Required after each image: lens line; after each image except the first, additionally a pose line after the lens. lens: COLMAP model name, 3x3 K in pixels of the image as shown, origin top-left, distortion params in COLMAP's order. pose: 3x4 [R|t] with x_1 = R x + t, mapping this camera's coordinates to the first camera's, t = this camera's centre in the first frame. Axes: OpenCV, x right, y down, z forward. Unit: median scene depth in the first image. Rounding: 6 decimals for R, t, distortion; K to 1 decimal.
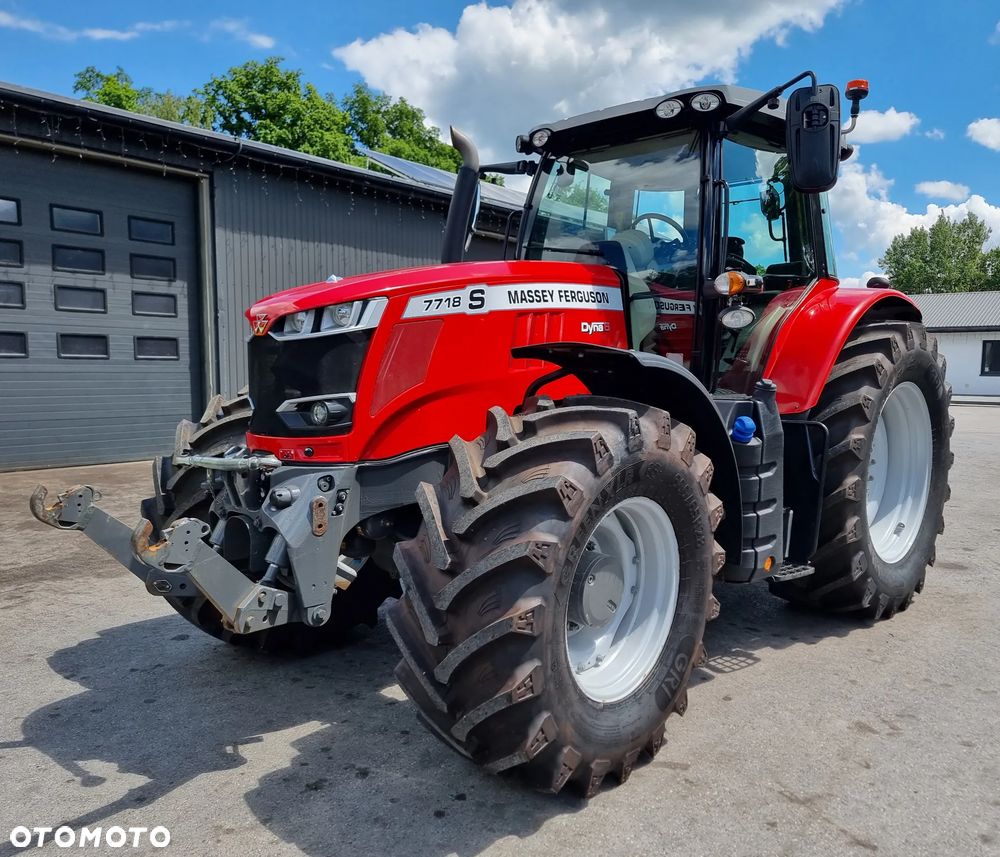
lens RADIAL K [[827.5, 0, 524.0], [0, 827.5, 430.2], [0, 0, 1]] dist [0.059224, -0.034844]
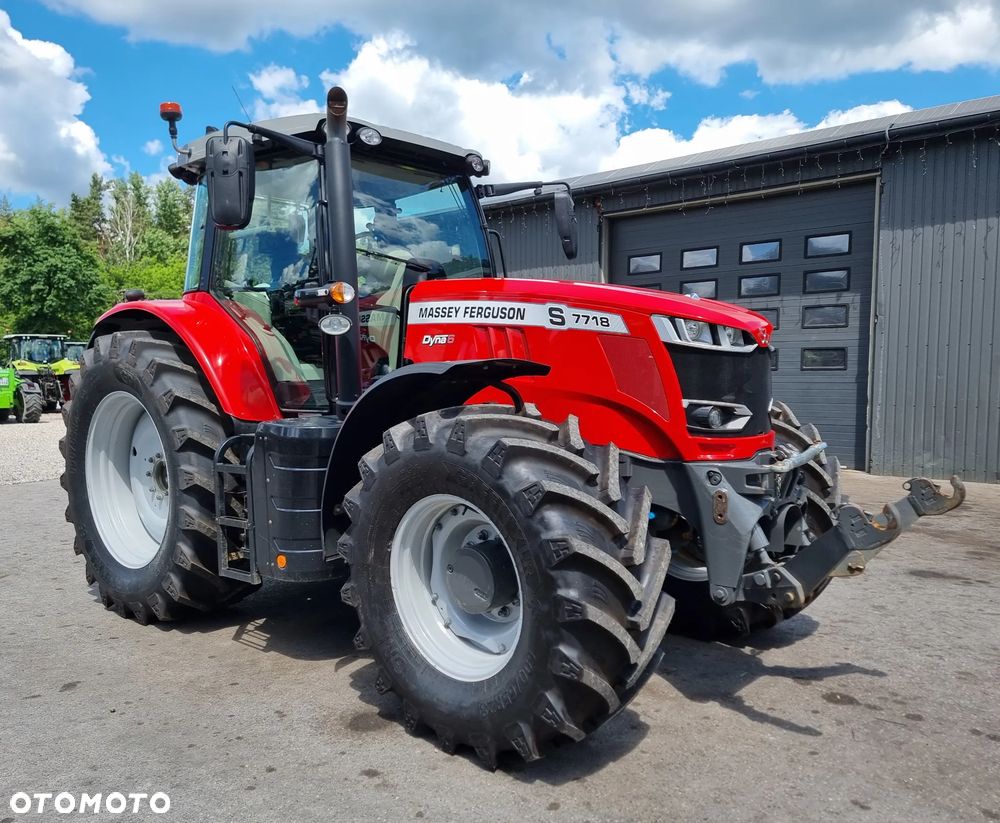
lens RADIAL K [[806.6, 0, 470.8], [0, 806.6, 436.8], [0, 0, 1]] dist [0.059368, -0.025076]
pose [[-0.007144, 0.073650, -0.997259, 0.138320], [-0.072943, 0.994589, 0.073976, -0.010933], [0.997311, 0.073272, -0.001734, 0.138276]]
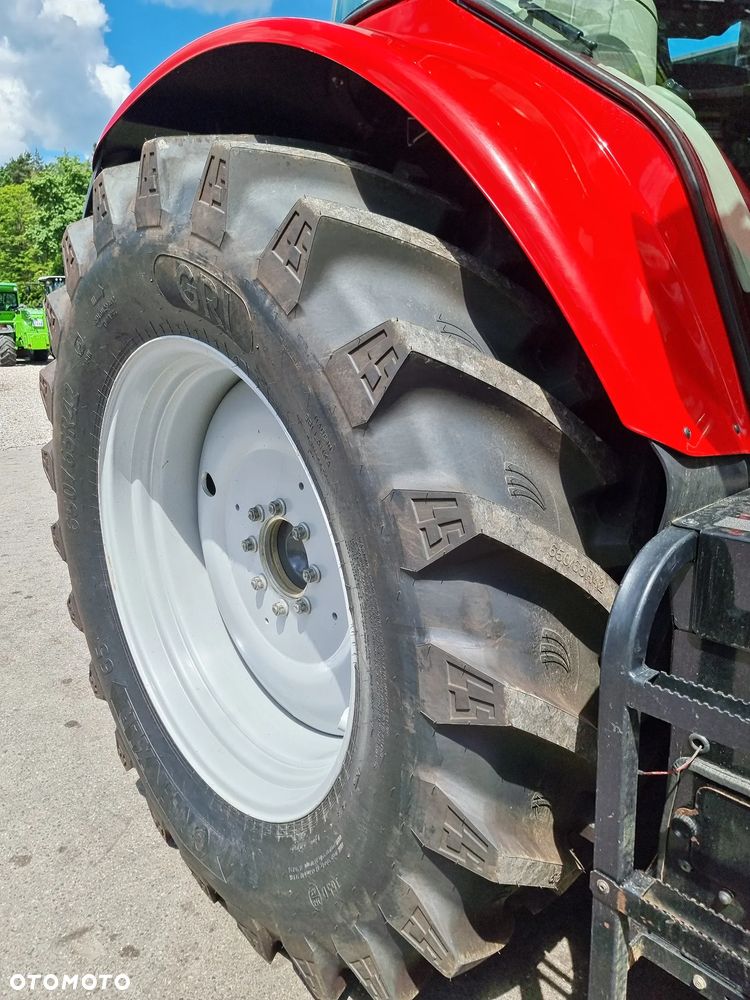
lens RADIAL K [[701.4, 0, 375.6], [0, 701.4, 499.9], [0, 0, 1]] dist [0.053069, -0.035662]
pose [[-0.107489, 0.249304, -0.962441, 0.067065], [-0.064199, 0.964289, 0.256953, -0.007377], [0.992131, 0.089408, -0.087646, 0.106049]]
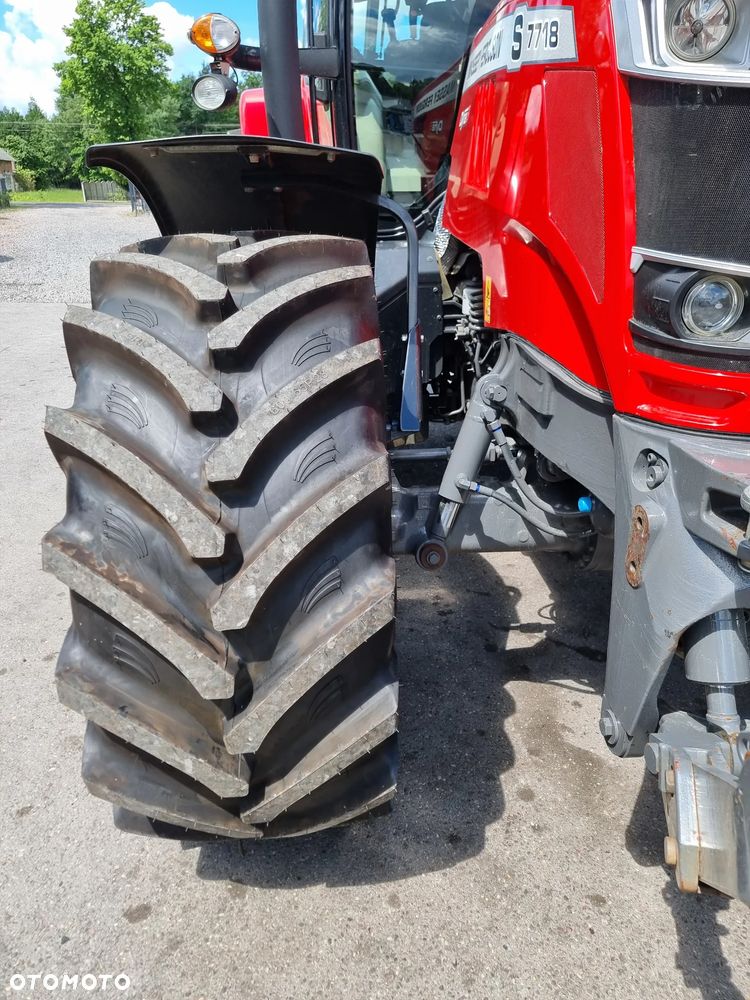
lens RADIAL K [[701.4, 0, 377.4], [0, 701.4, 498.1], [0, 0, 1]] dist [0.053069, -0.035662]
pose [[-0.673272, 0.282798, -0.683176, 0.092189], [-0.071104, 0.894922, 0.440522, -0.012521], [0.735968, 0.345168, -0.582418, 0.165899]]
